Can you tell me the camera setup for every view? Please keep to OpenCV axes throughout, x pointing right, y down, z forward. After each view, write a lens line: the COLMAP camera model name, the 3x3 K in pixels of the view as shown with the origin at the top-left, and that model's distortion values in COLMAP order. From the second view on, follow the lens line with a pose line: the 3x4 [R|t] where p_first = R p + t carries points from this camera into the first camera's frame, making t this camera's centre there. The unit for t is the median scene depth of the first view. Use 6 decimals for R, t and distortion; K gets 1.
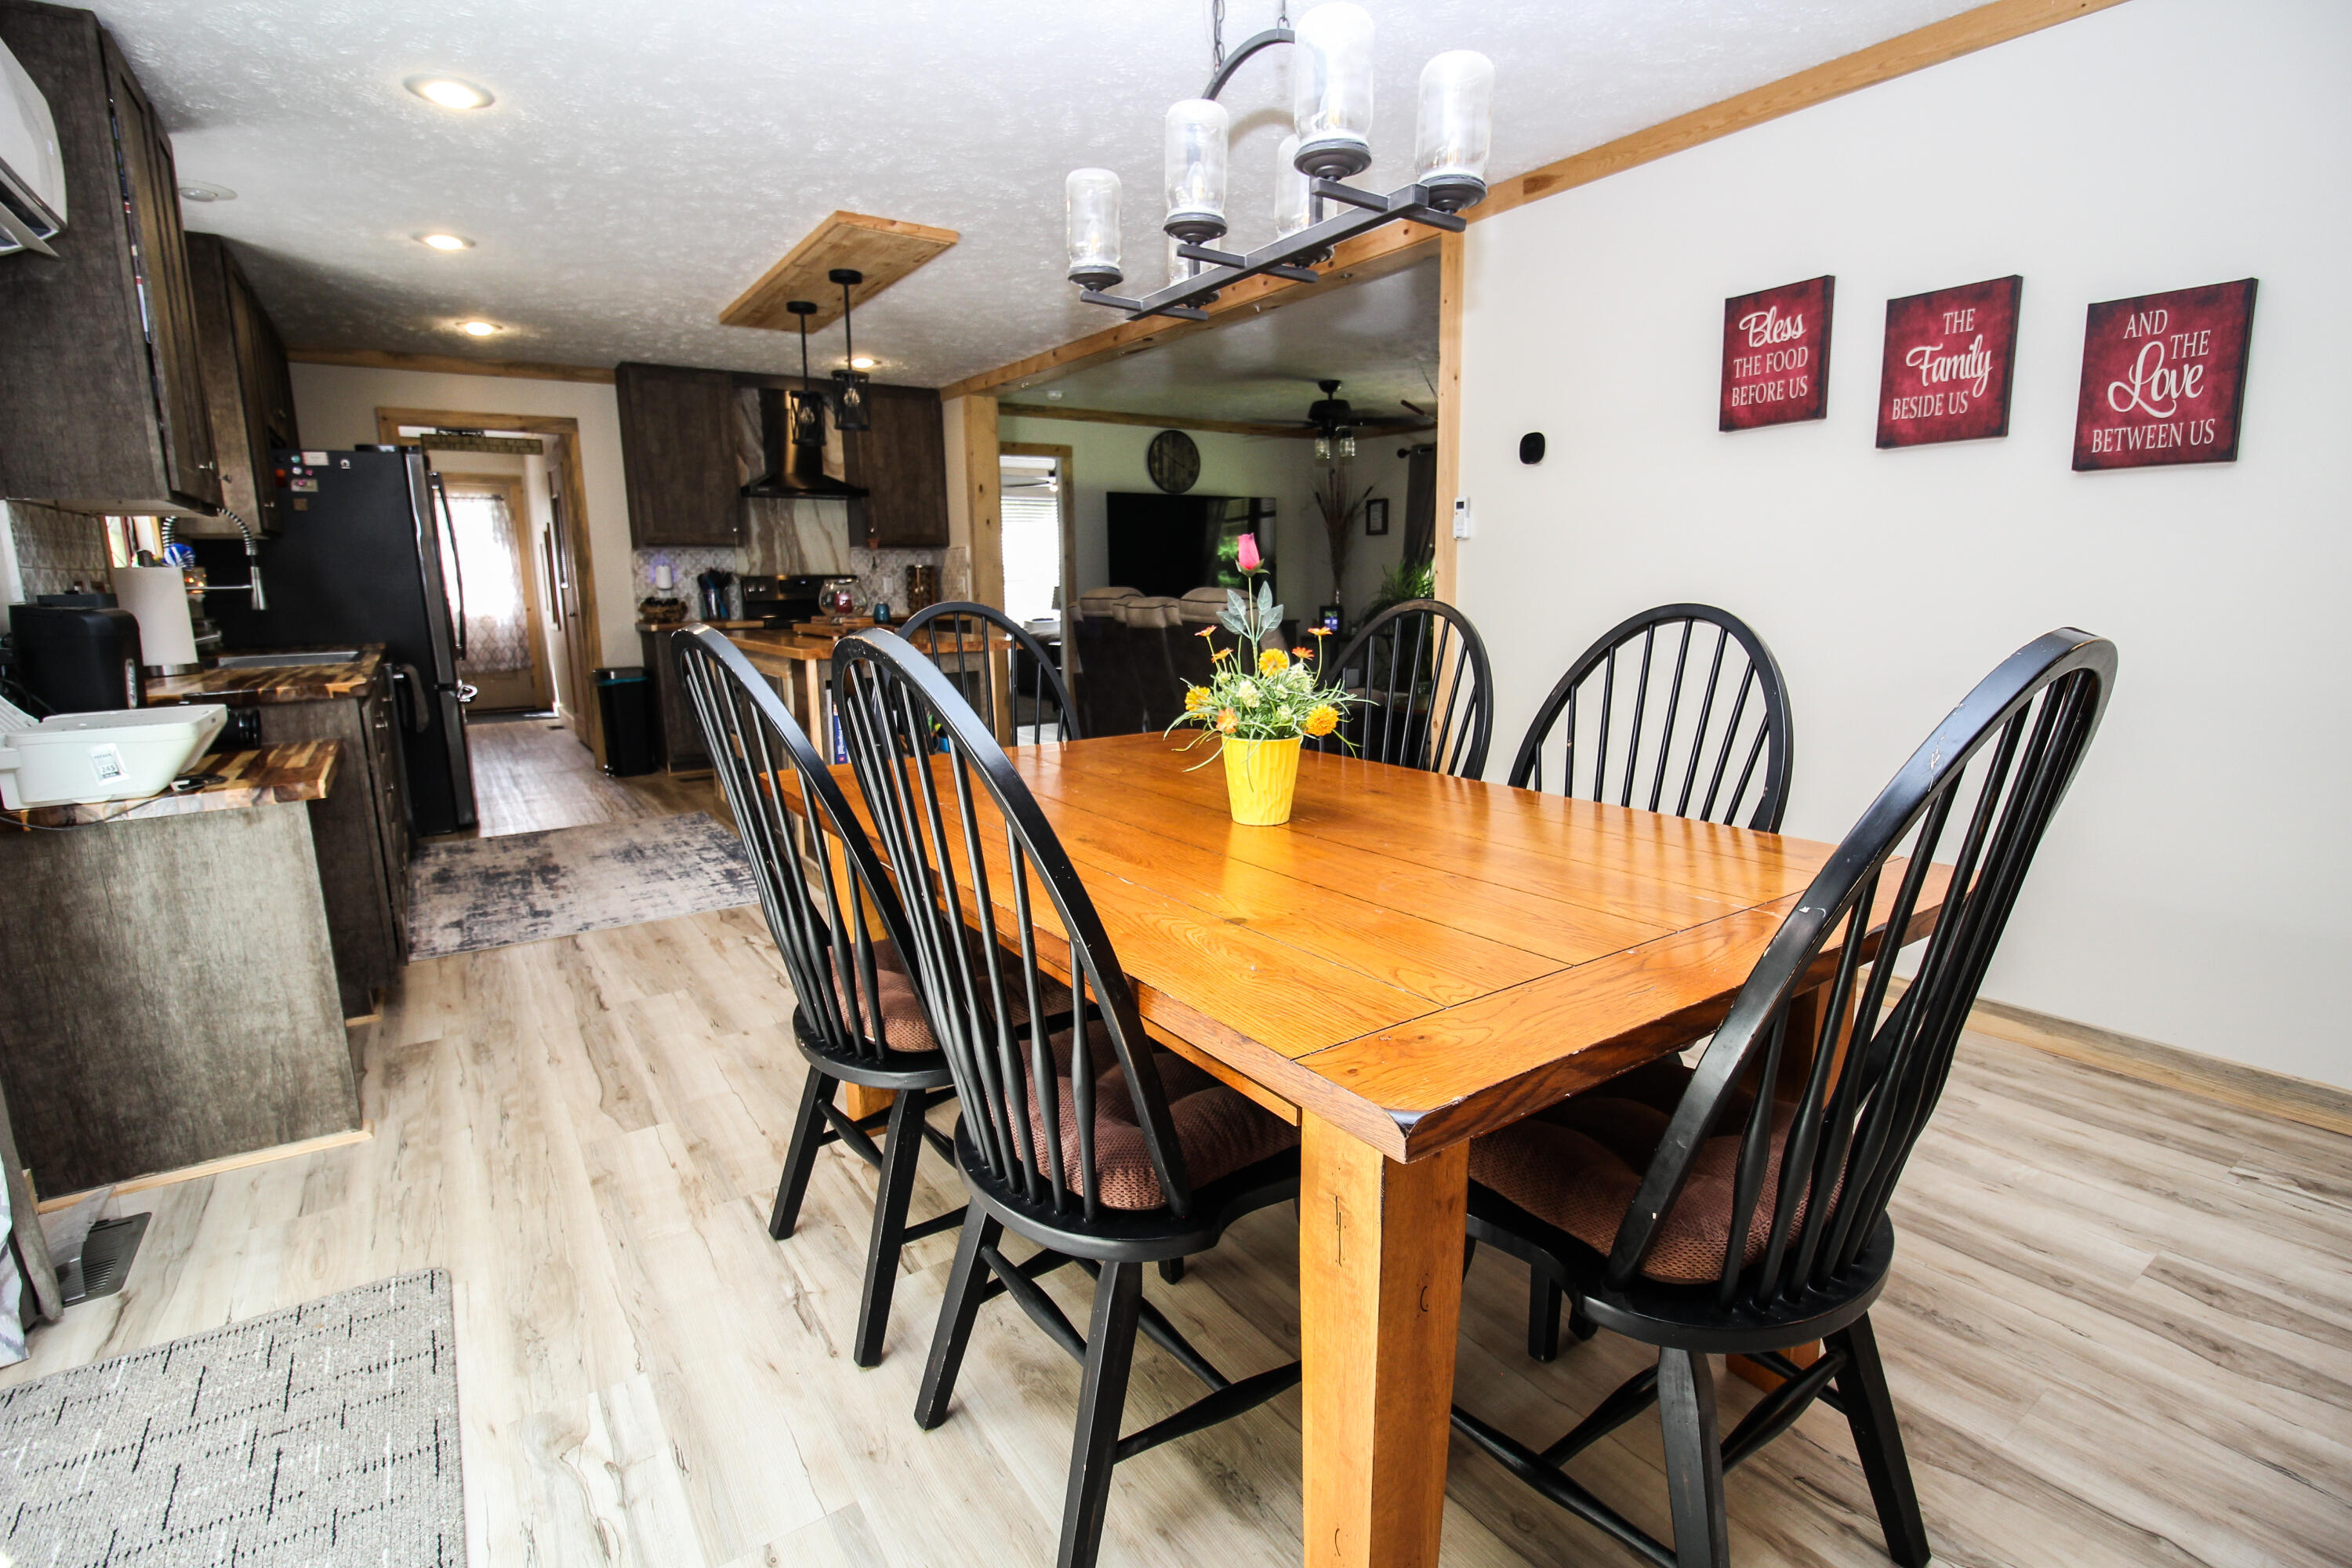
lens RADIAL K [[1087.3, 0, 1181.4], [0, 1087.3, 776.4], [0, 0, 1]] dist [0.004604, -0.016660]
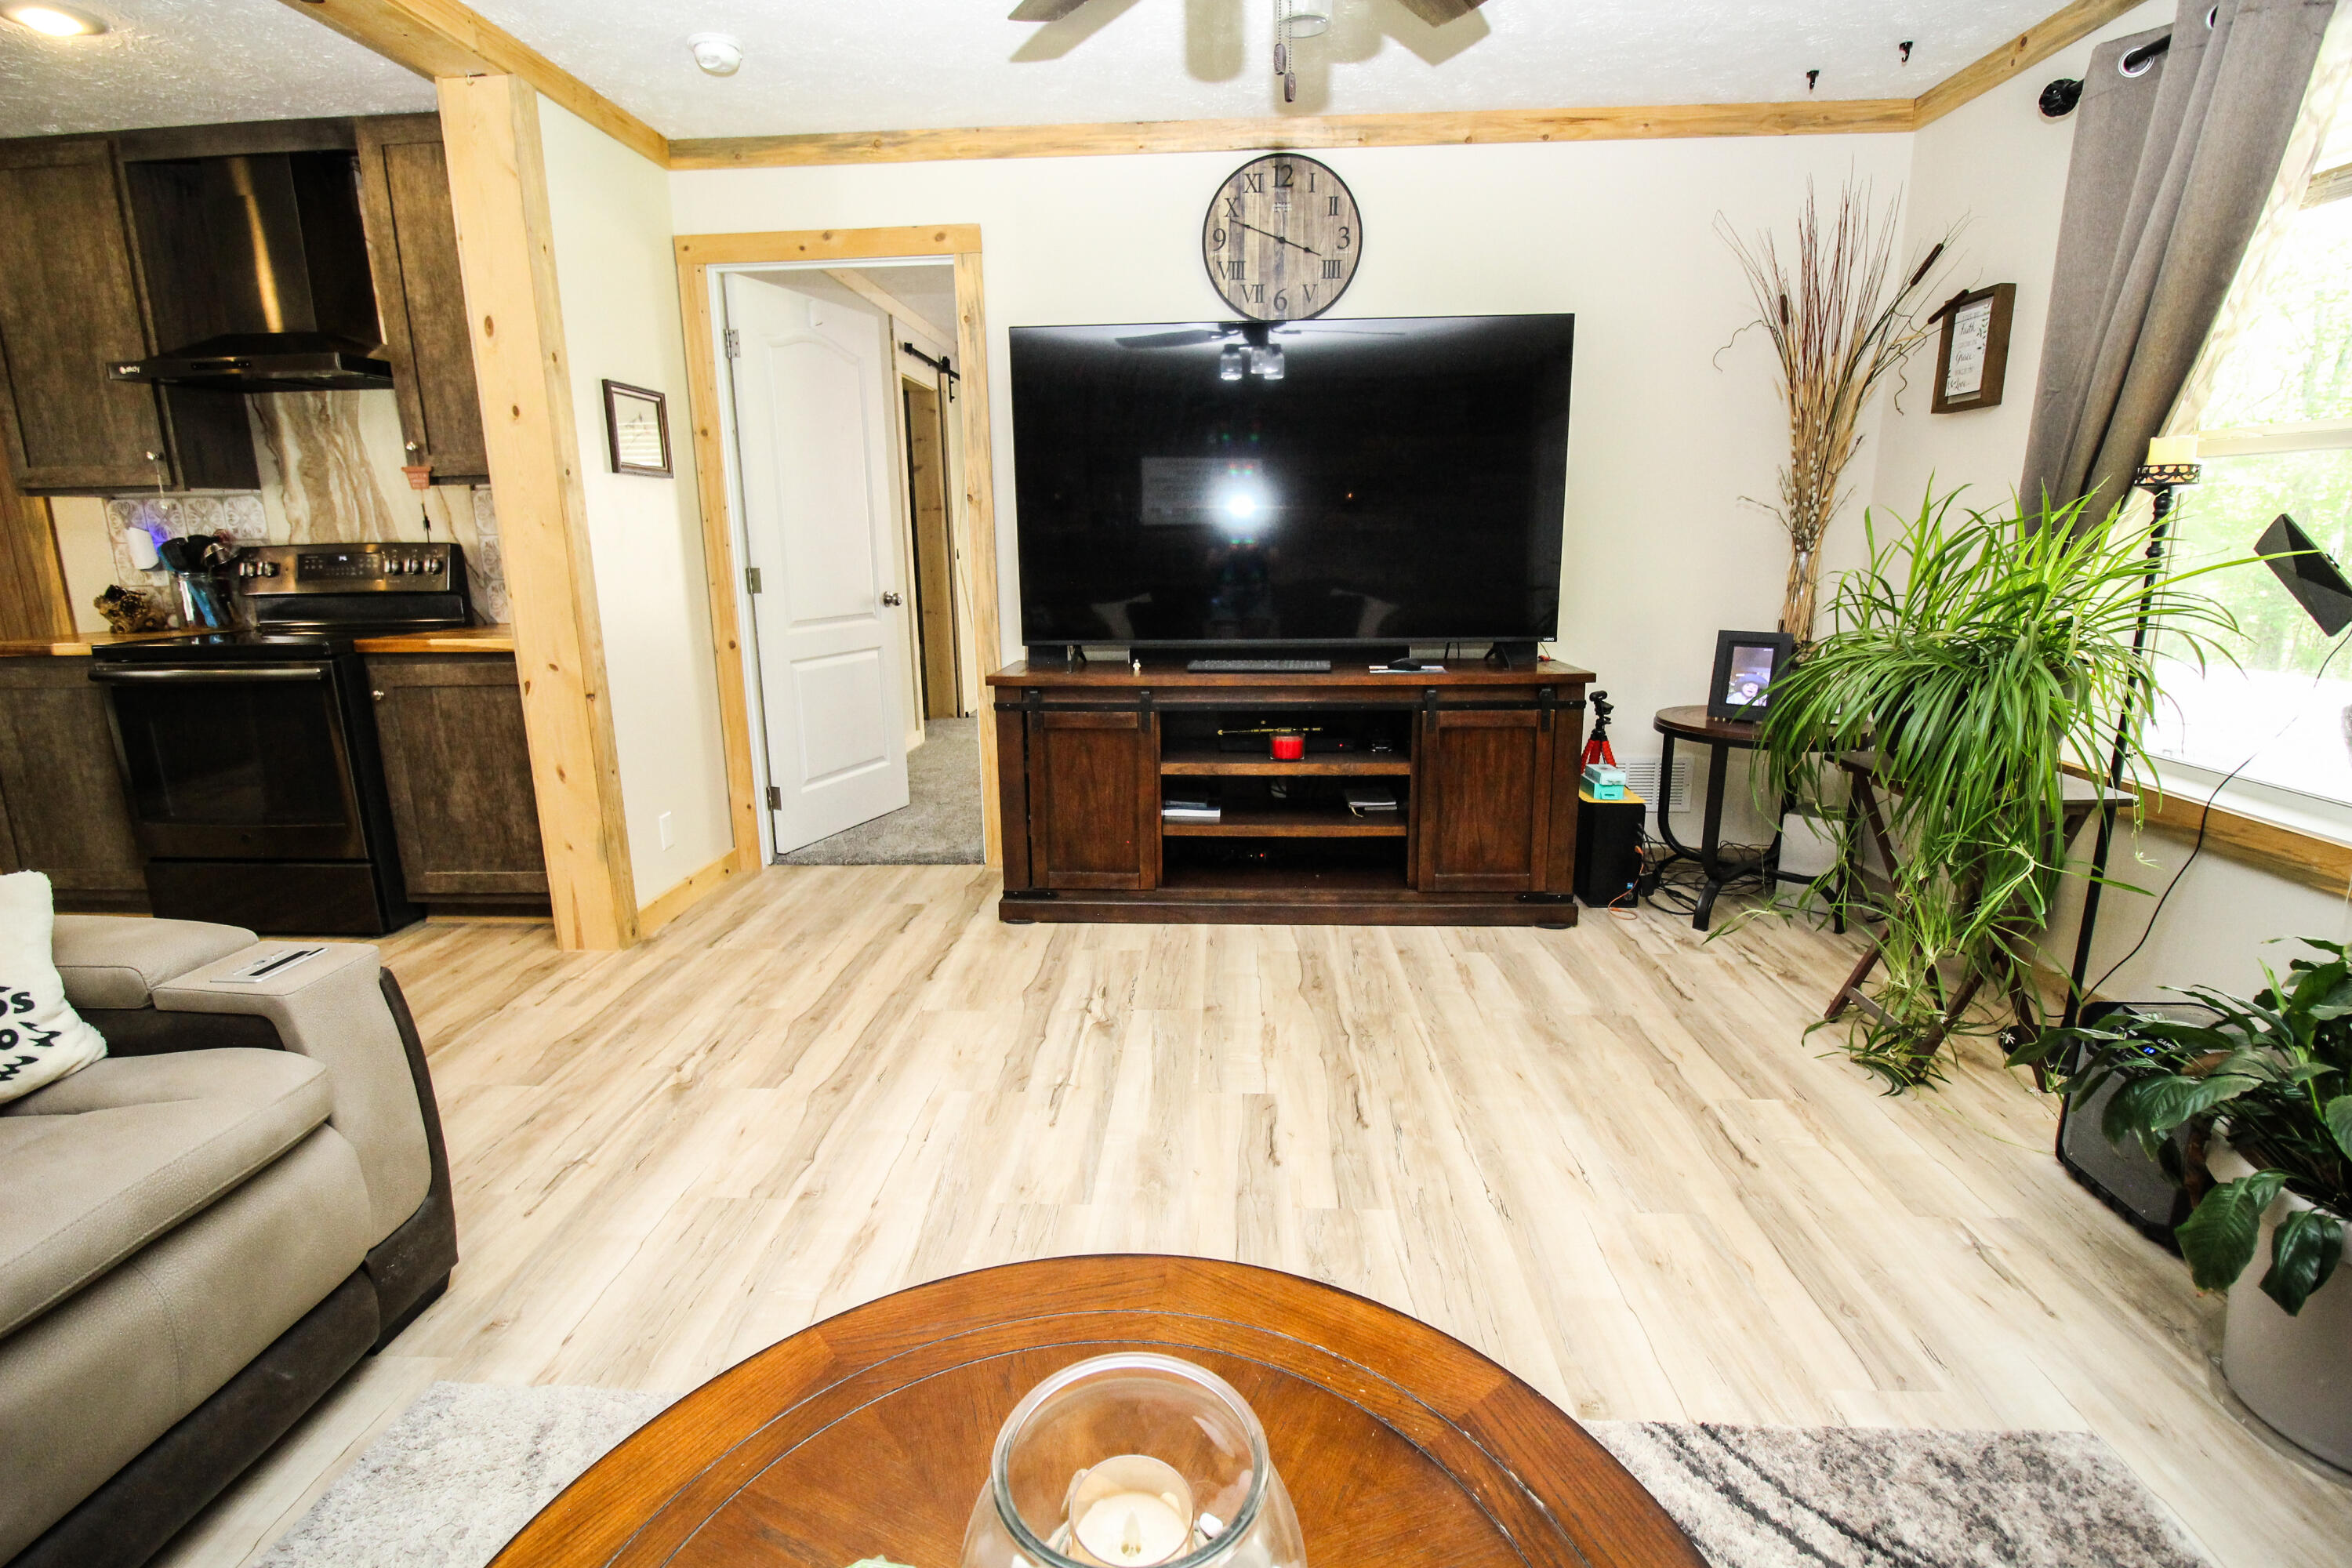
lens RADIAL K [[1089.8, 0, 1177.2], [0, 1089.8, 776.2], [0, 0, 1]] dist [0.001060, -0.013297]
pose [[0.793190, 0.134602, -0.593913, 0.278880], [-0.107574, 0.990900, 0.080905, -0.166855], [0.599398, -0.000283, 0.800451, 0.861963]]
